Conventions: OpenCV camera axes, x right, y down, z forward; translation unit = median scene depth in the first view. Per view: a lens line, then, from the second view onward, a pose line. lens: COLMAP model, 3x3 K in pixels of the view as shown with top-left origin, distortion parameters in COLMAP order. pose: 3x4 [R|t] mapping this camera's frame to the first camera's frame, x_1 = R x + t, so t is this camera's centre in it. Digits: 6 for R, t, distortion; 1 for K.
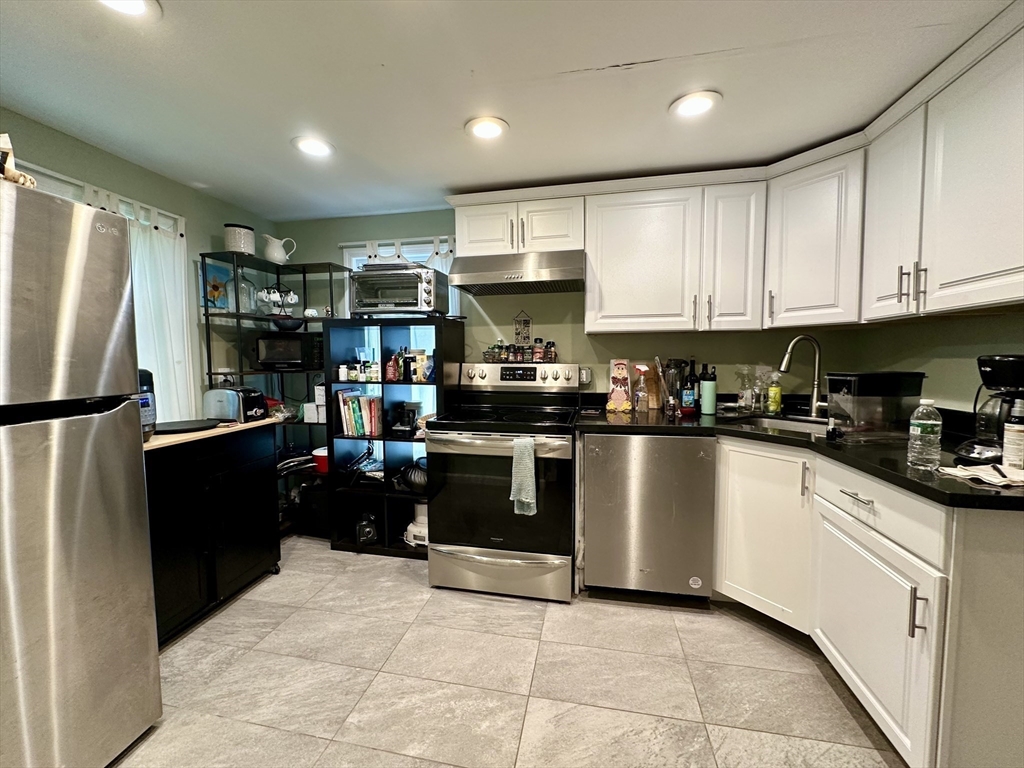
lens RADIAL K [[407.9, 0, 515.1], [0, 407.9, 379.8], [0, 0, 1]] dist [-0.002930, 0.000257]
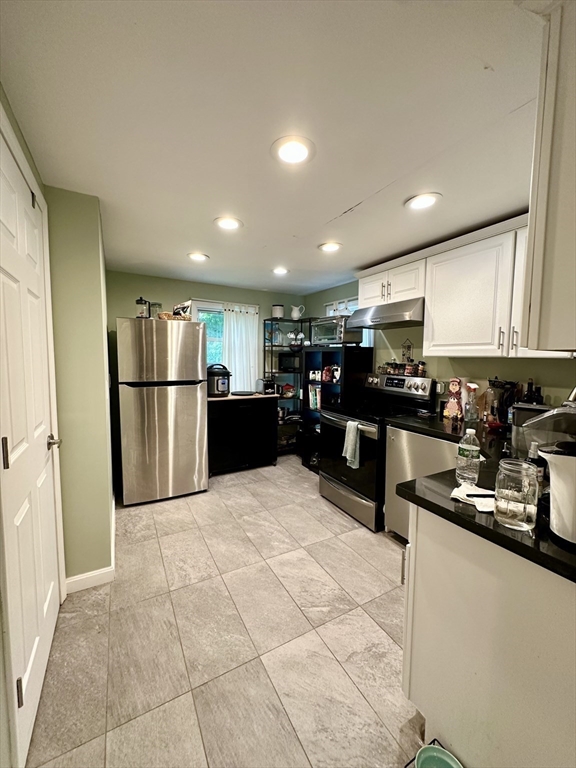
lens RADIAL K [[305.9, 0, 290.5], [0, 305.9, 380.3], [0, 0, 1]] dist [-0.002930, 0.000257]
pose [[0.655941, 0.072053, -0.751365, 0.669402], [-0.061635, 0.997222, 0.041823, -0.052365], [0.752291, 0.018877, 0.658560, -0.016948]]
